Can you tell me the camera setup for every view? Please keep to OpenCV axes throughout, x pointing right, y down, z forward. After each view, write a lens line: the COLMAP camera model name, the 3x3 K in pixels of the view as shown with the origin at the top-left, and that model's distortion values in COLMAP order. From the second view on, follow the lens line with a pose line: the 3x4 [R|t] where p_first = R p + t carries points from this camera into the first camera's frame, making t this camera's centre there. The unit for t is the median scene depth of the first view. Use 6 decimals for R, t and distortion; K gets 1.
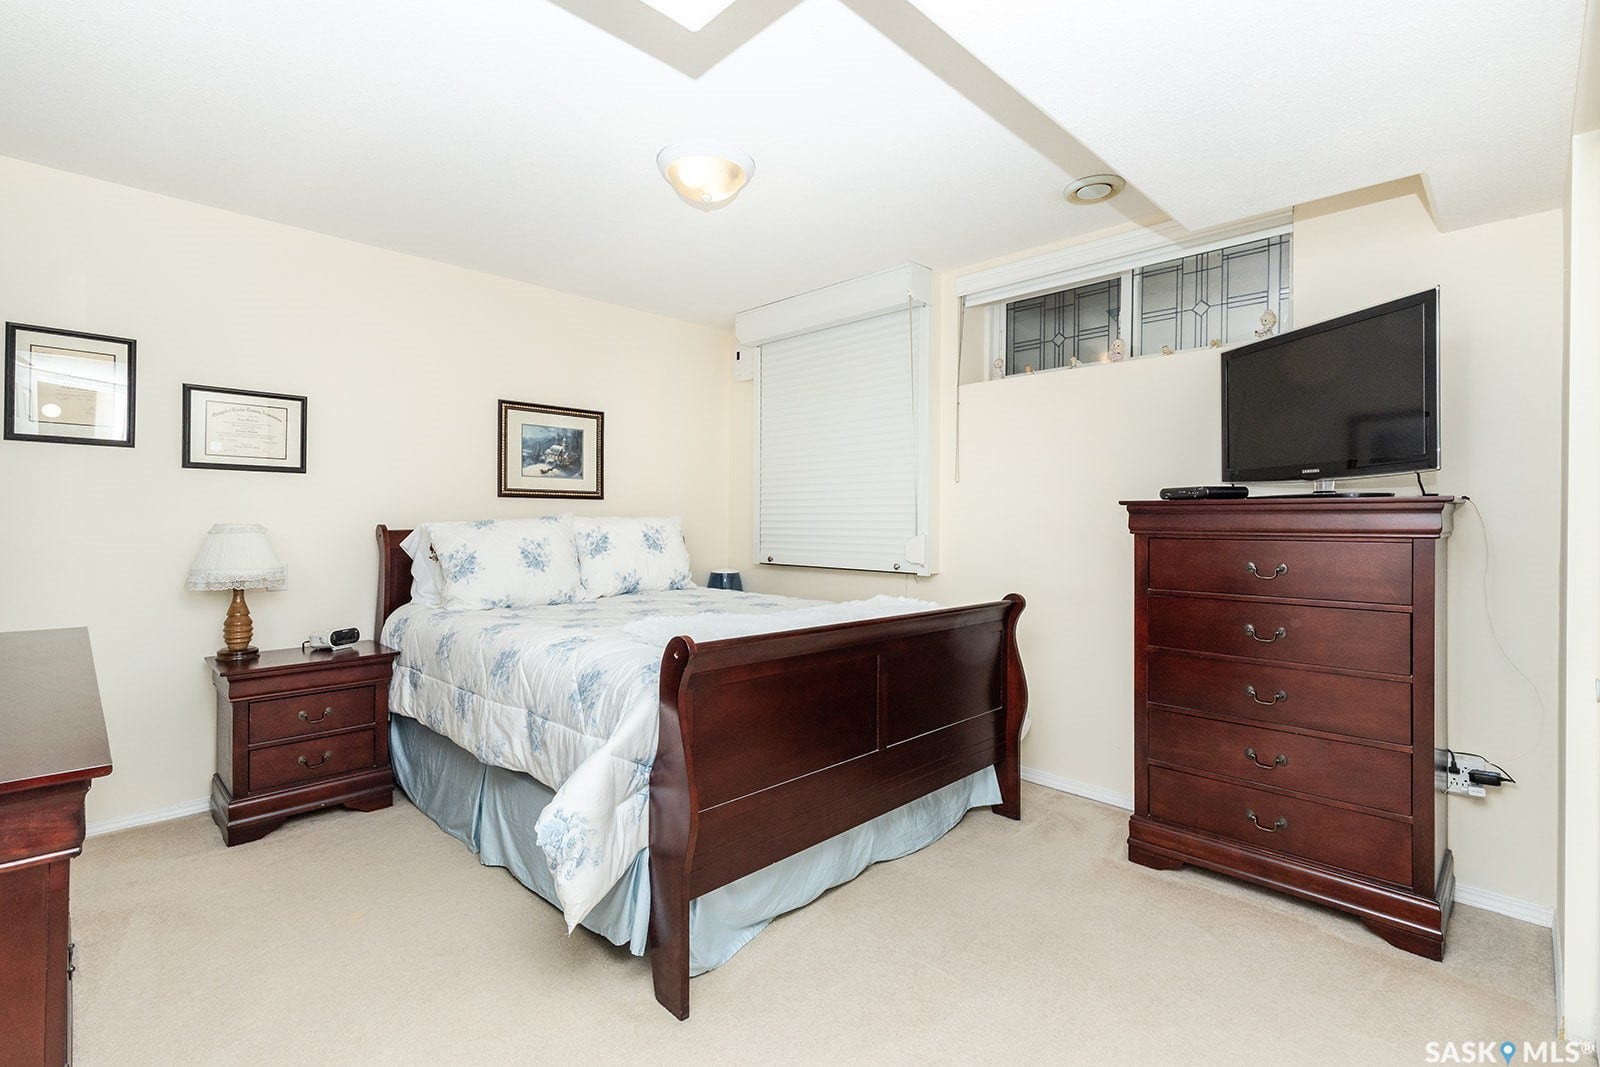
lens RADIAL K [[724.8, 0, 799.6], [0, 724.8, 528.5], [0, 0, 1]] dist [0.002445, -0.000062]
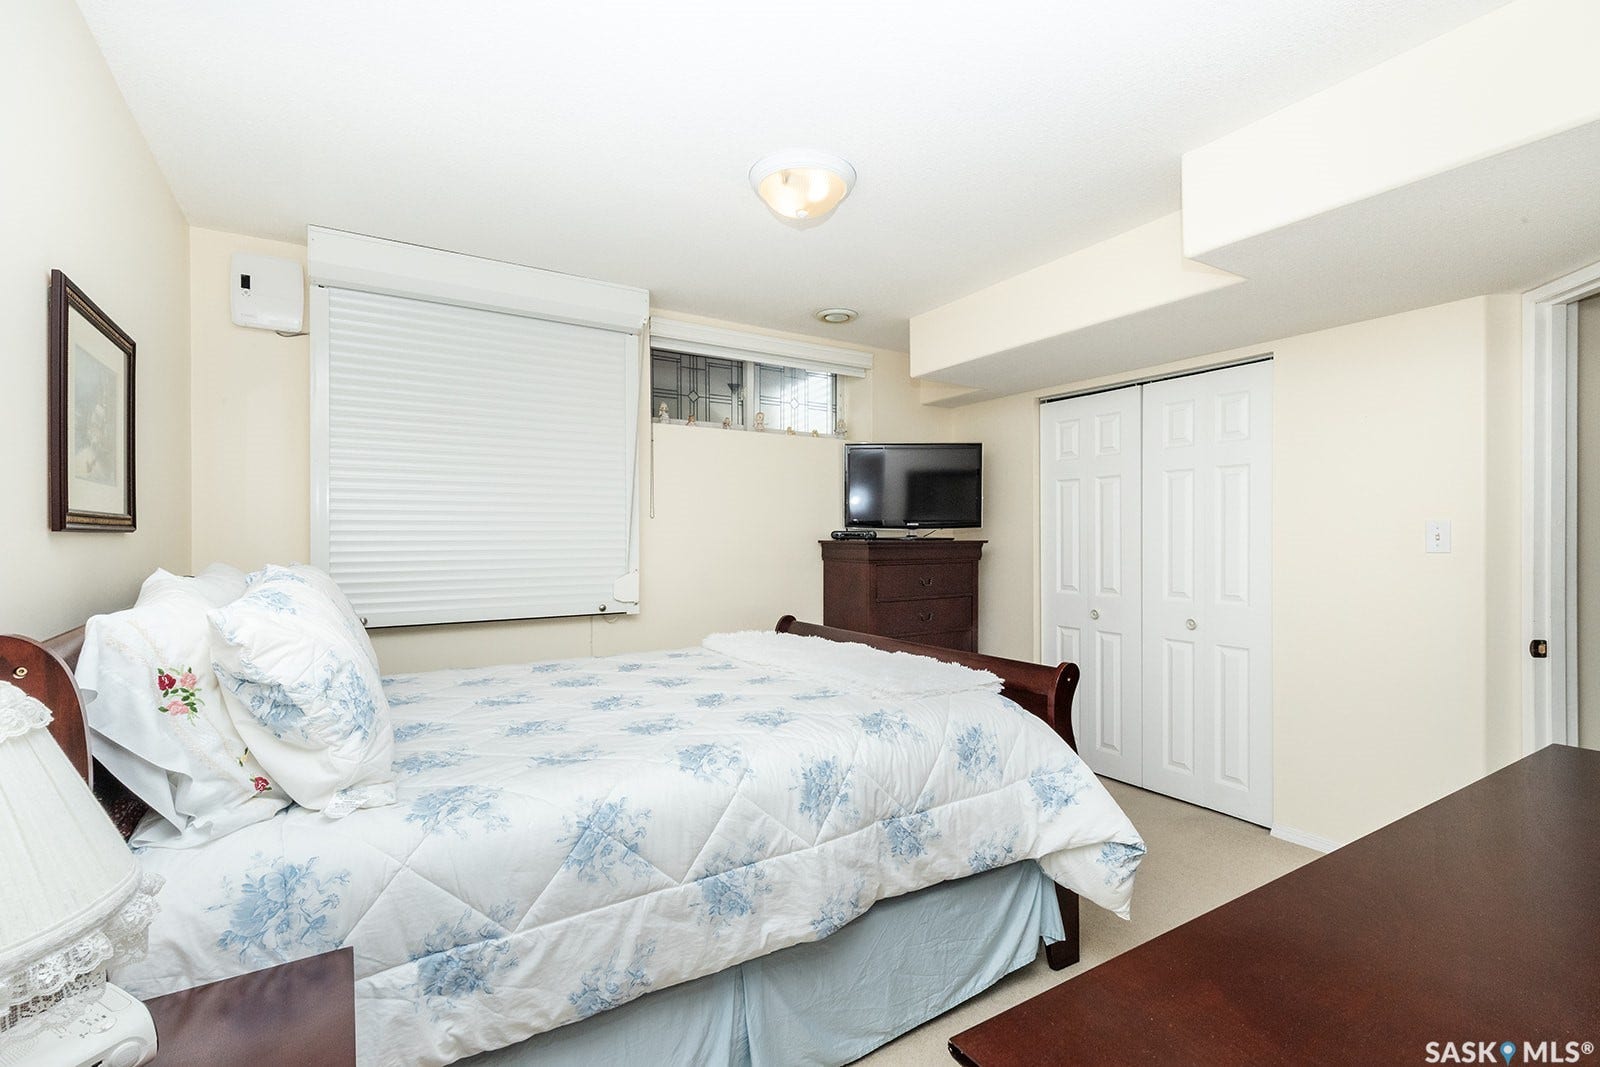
lens RADIAL K [[724.8, 0, 799.6], [0, 724.8, 528.5], [0, 0, 1]] dist [0.002445, -0.000062]
pose [[0.216162, 0.000602, 0.976357, -0.741874], [0.008800, 0.999958, -0.002565, -0.045615], [-0.976318, 0.009146, 0.216148, 0.593231]]
